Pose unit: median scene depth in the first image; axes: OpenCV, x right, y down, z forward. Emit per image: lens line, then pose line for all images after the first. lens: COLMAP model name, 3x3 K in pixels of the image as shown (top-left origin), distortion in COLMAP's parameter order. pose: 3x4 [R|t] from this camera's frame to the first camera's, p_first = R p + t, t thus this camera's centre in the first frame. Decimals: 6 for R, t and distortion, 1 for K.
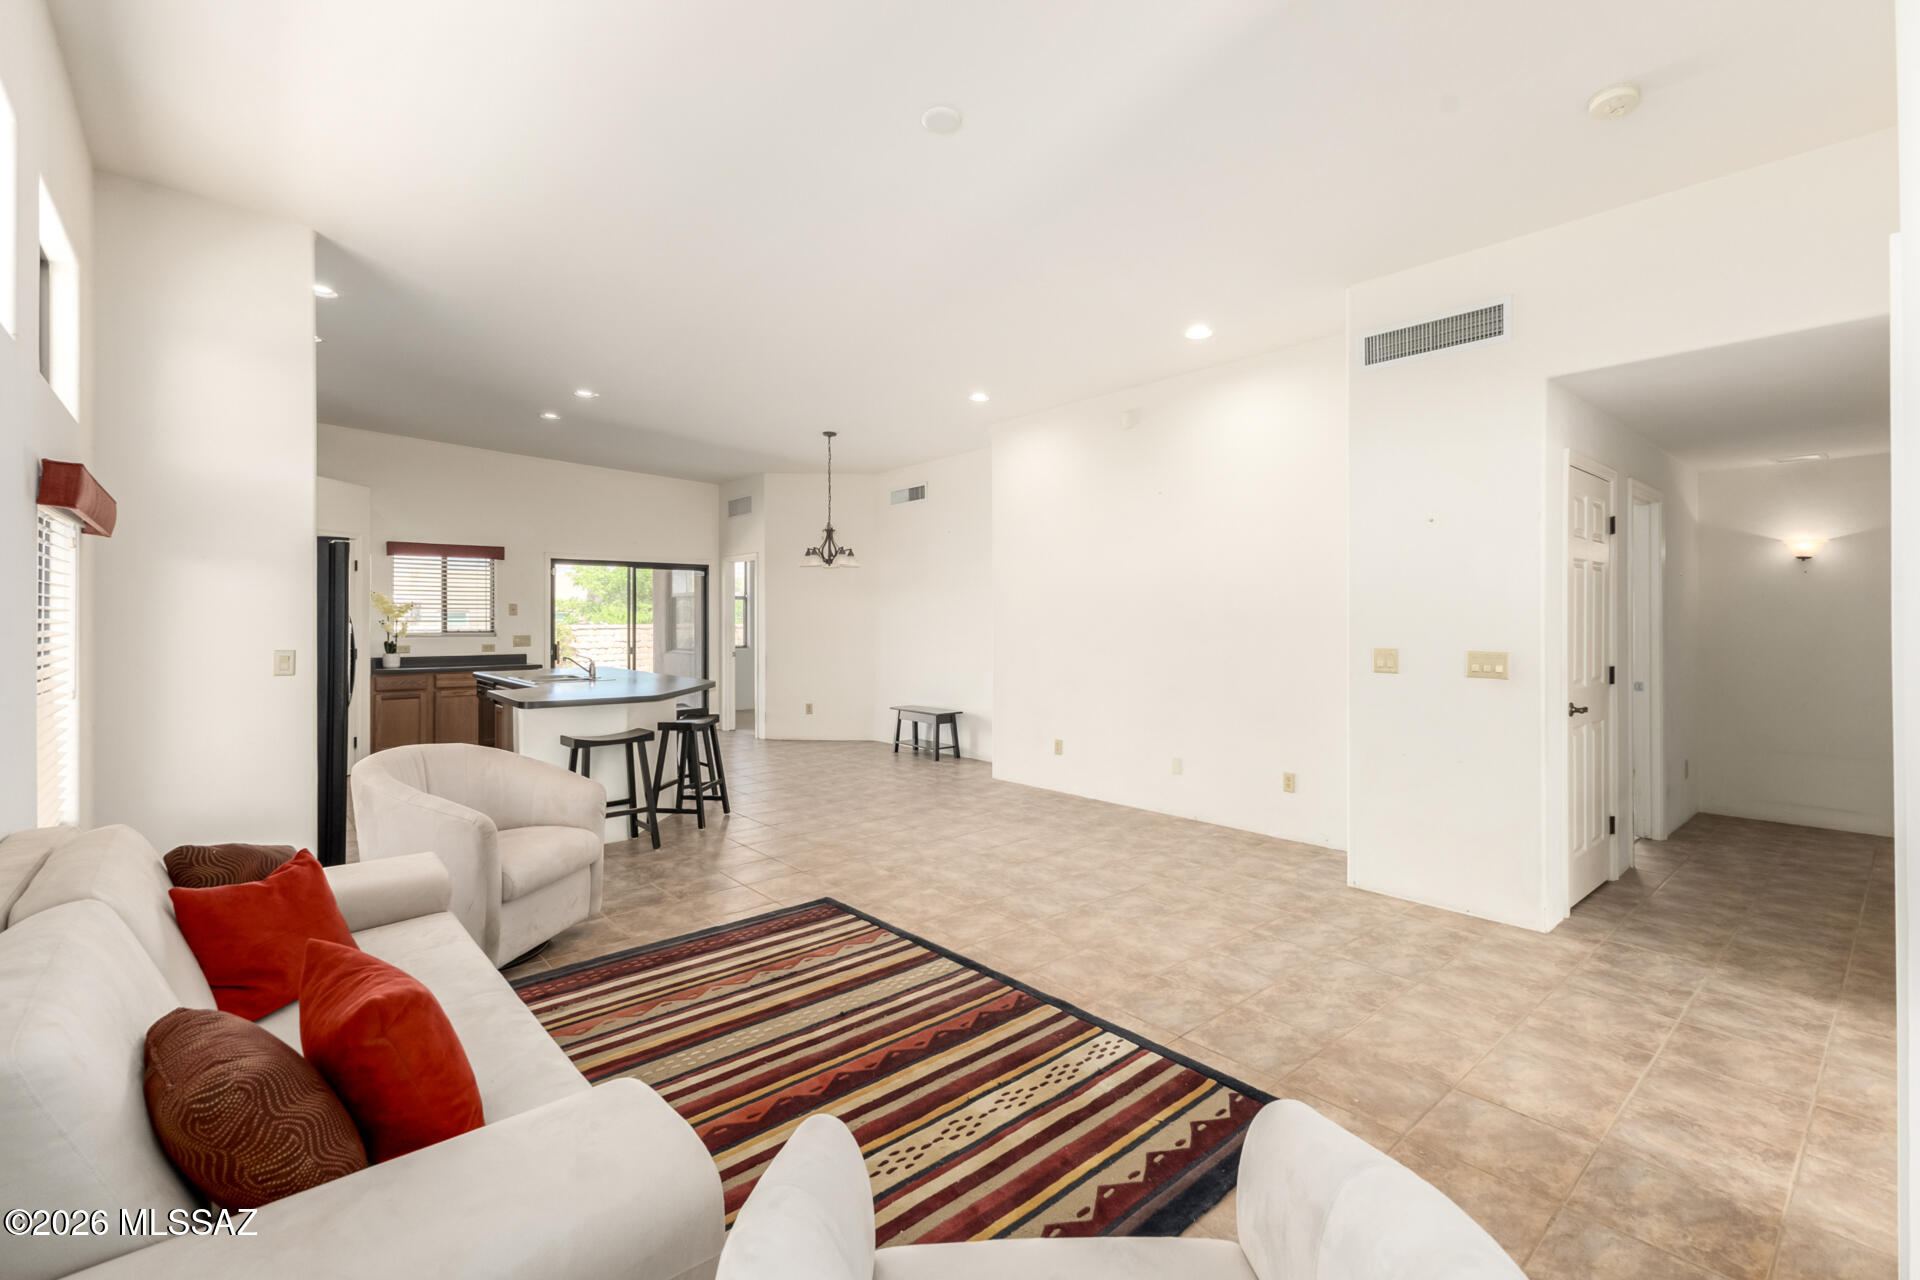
lens RADIAL K [[843.7, 0, 957.7], [0, 843.7, 628.4], [0, 0, 1]] dist [0.002983, 0.000100]
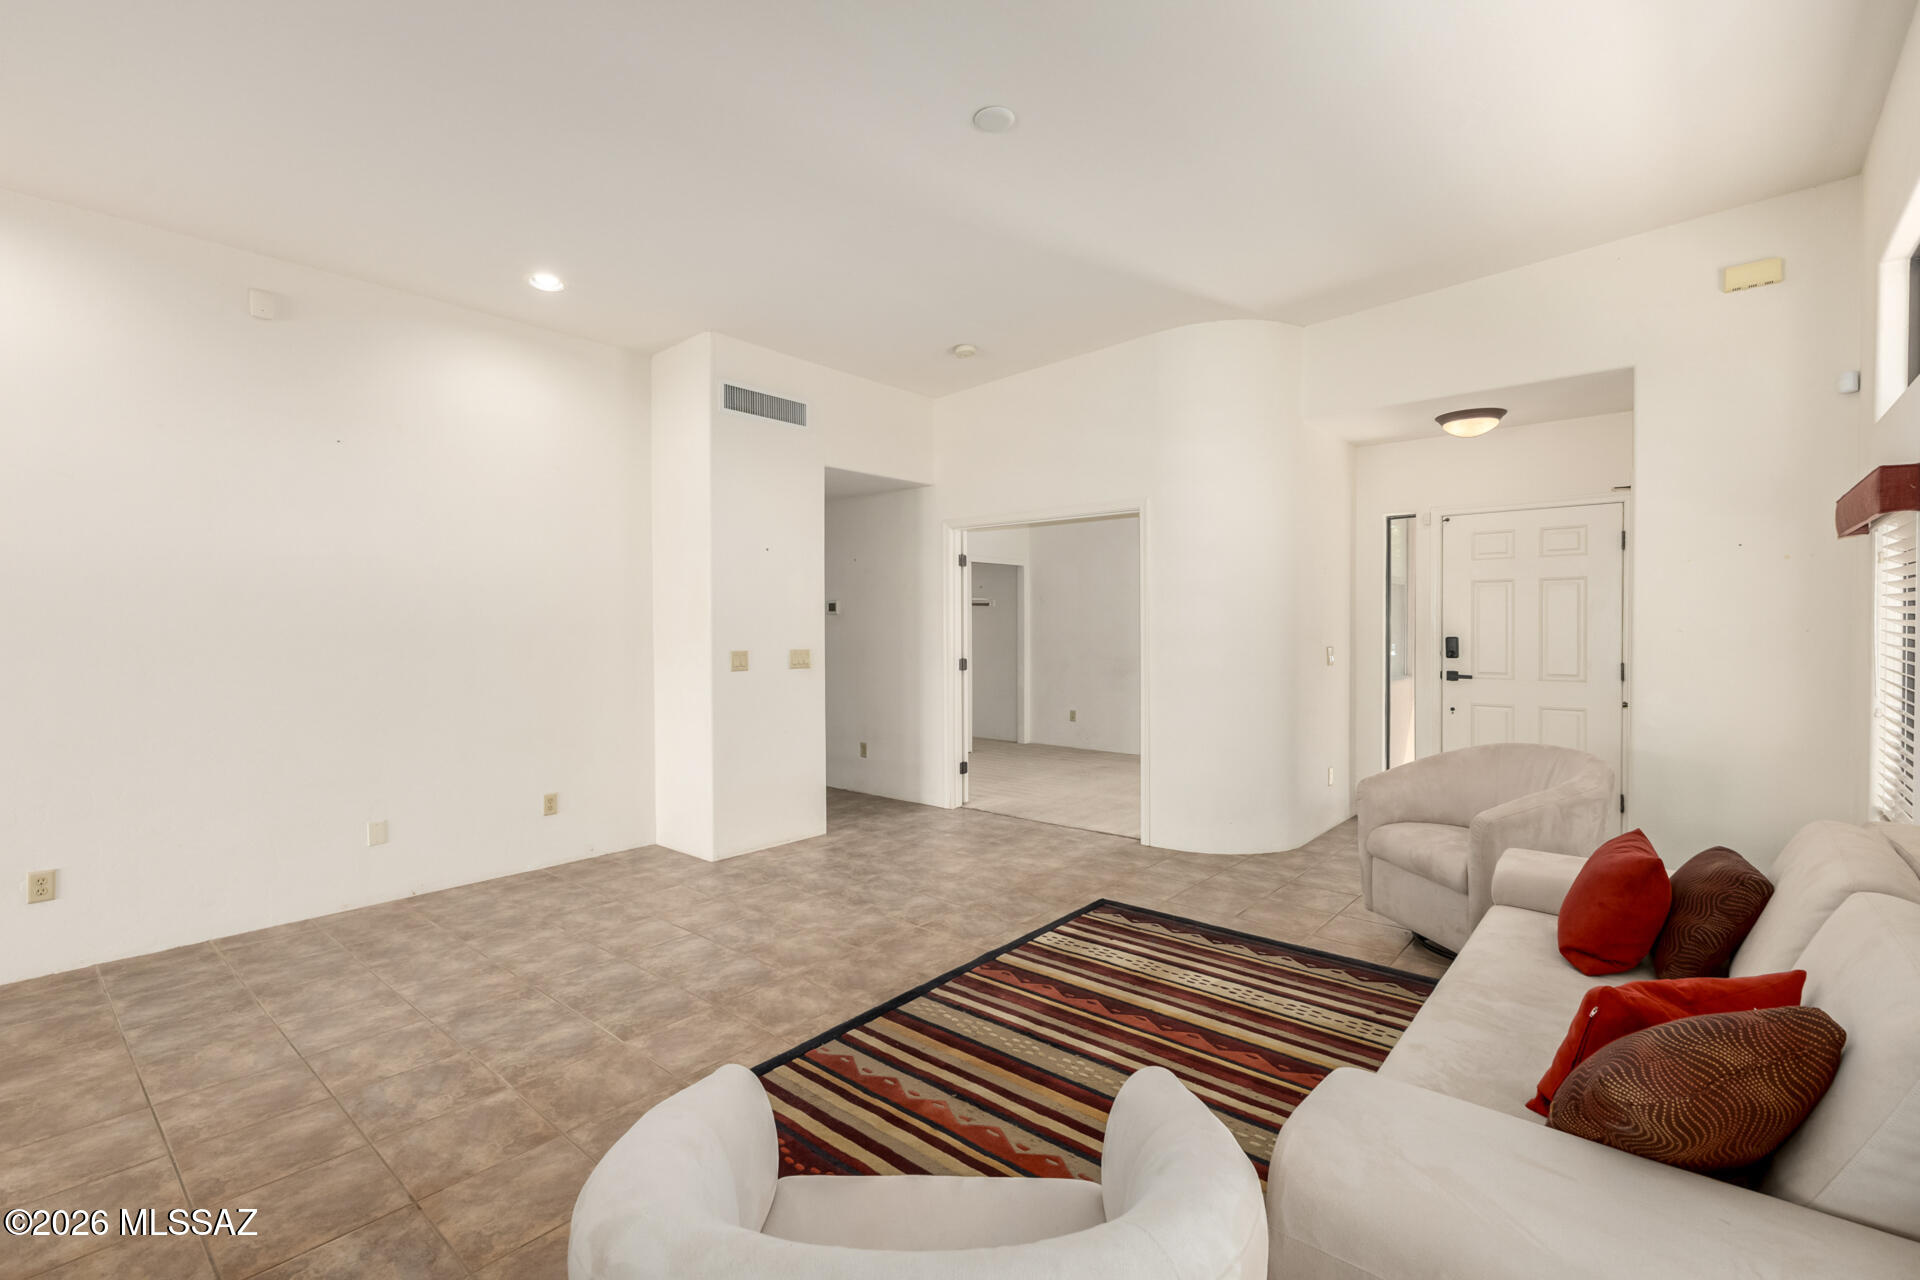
lens RADIAL K [[843.8, 0, 968.7], [0, 843.8, 636.6], [0, 0, 1]] dist [0.016740, -0.000078]
pose [[-0.151243, -0.011859, 0.988426, -0.769800], [0.014346, 0.999796, 0.014191, -0.008235], [-0.988393, 0.016327, -0.151042, 0.903872]]
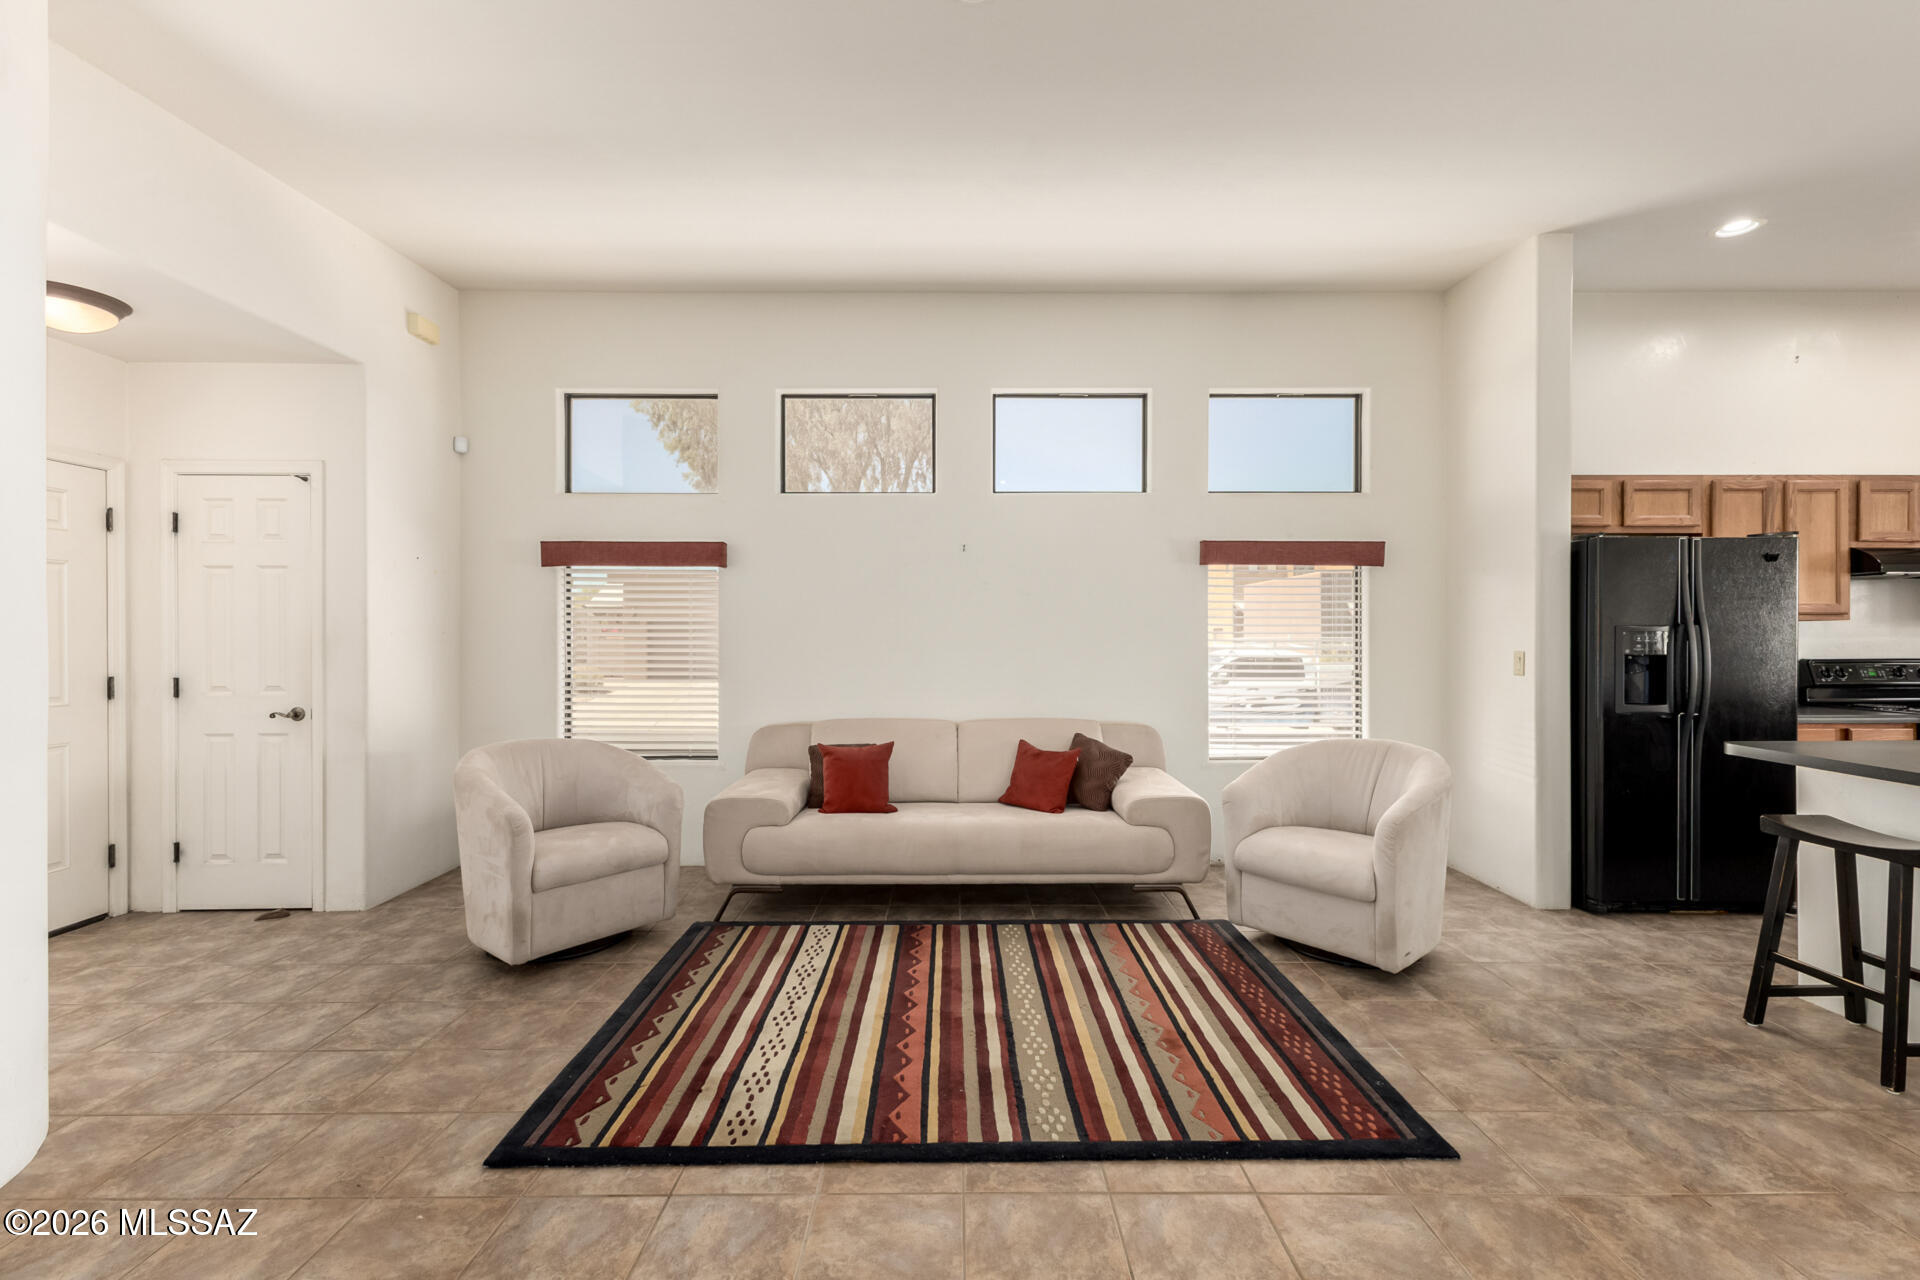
lens RADIAL K [[829.8, 0, 963.6], [0, 829.8, 633.9], [0, 0, 1]] dist [0.010091, -0.000424]
pose [[-0.647950, 0.001909, -0.761680, 0.448047], [-0.005840, 0.999955, 0.007475, 0.000057], [0.761660, 0.009292, -0.647910, 1.149112]]
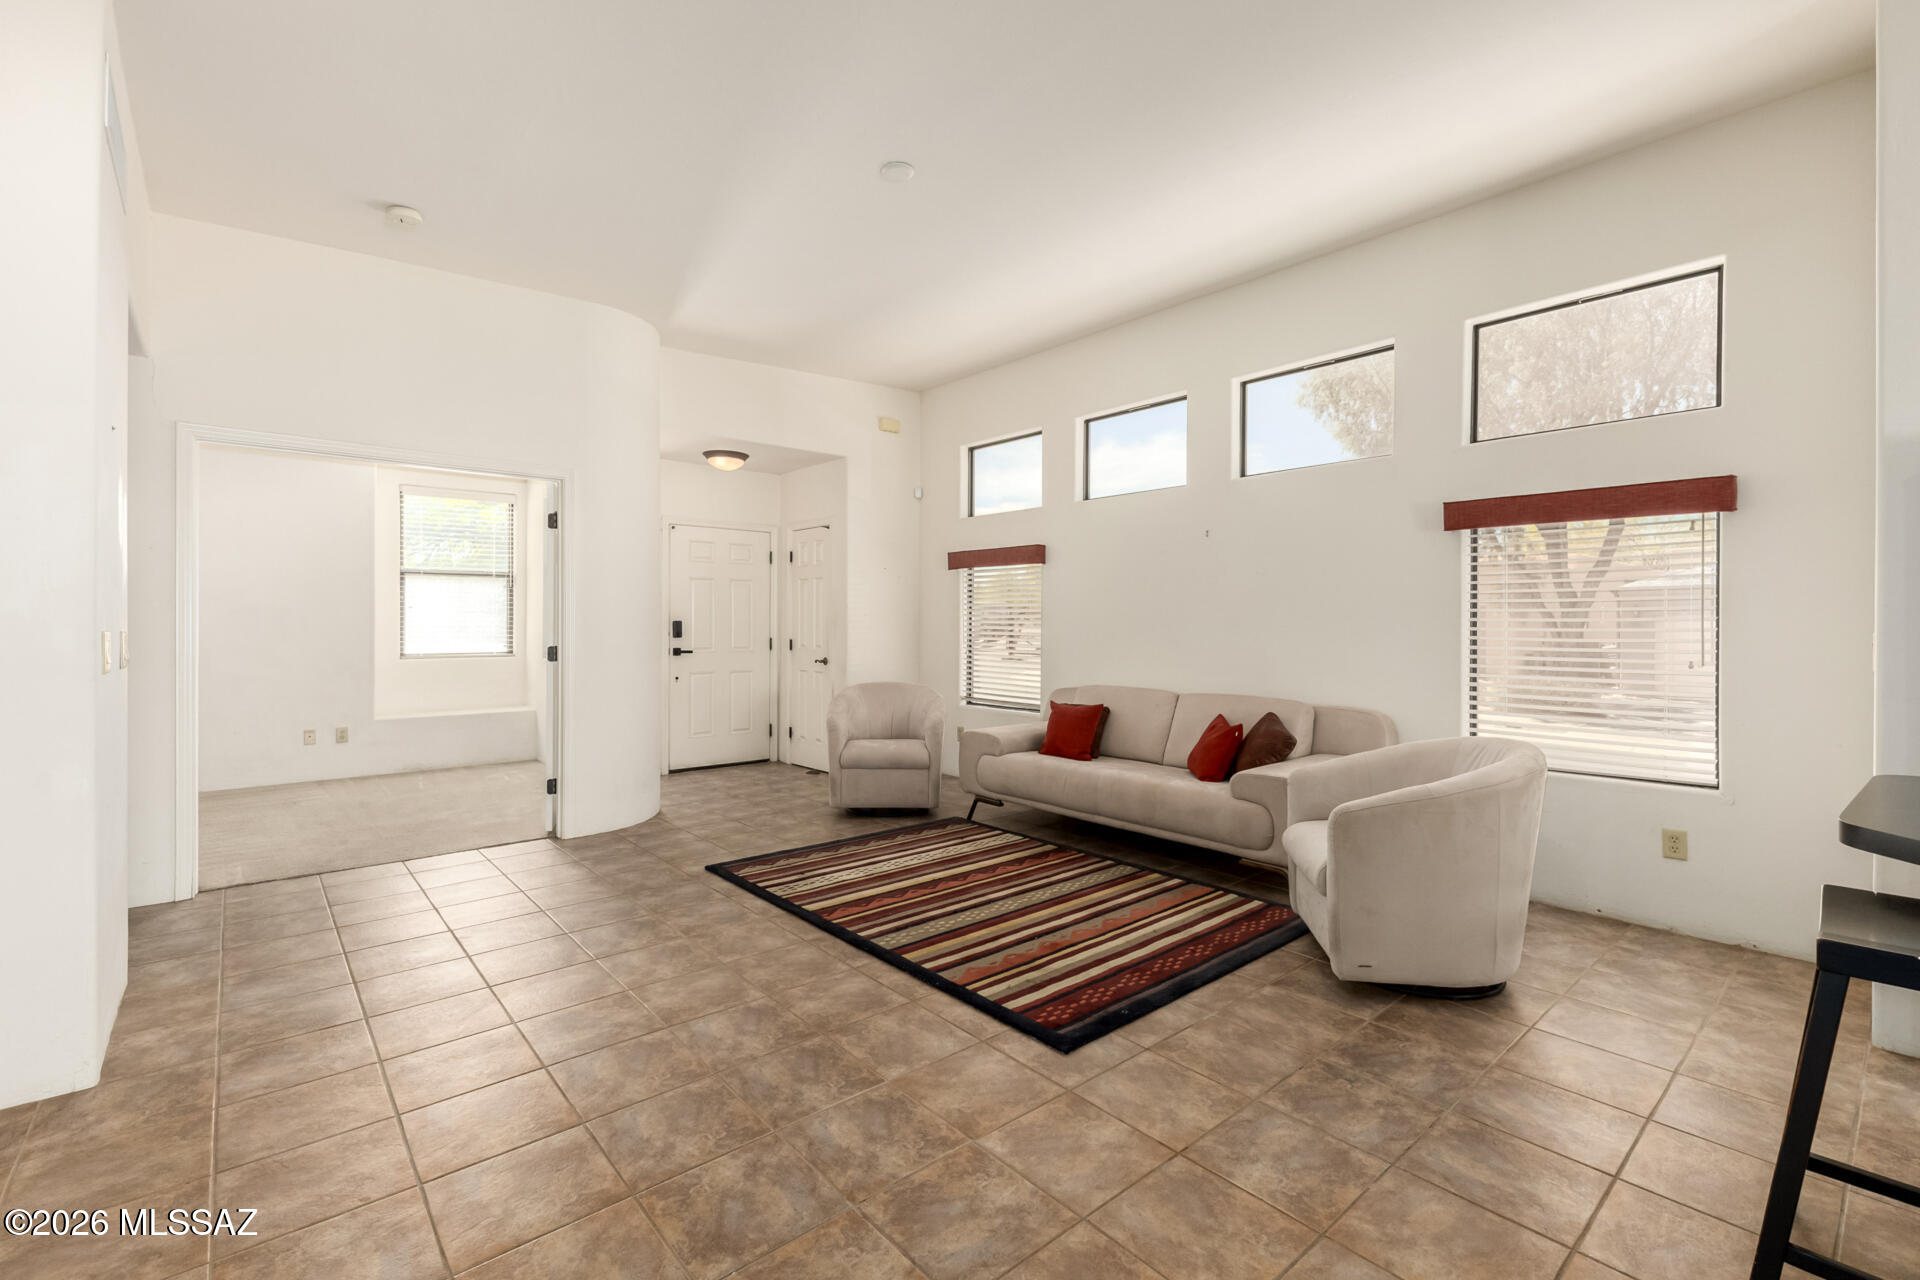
lens RADIAL K [[835.8, 0, 954.6], [0, 835.8, 622.5], [0, 0, 1]] dist [0.003466, 0.000063]
pose [[-0.999995, -0.000769, 0.003085, -0.080727], [-0.000746, 0.999971, 0.007576, 0.013202], [-0.003091, 0.007573, -0.999967, 1.661258]]
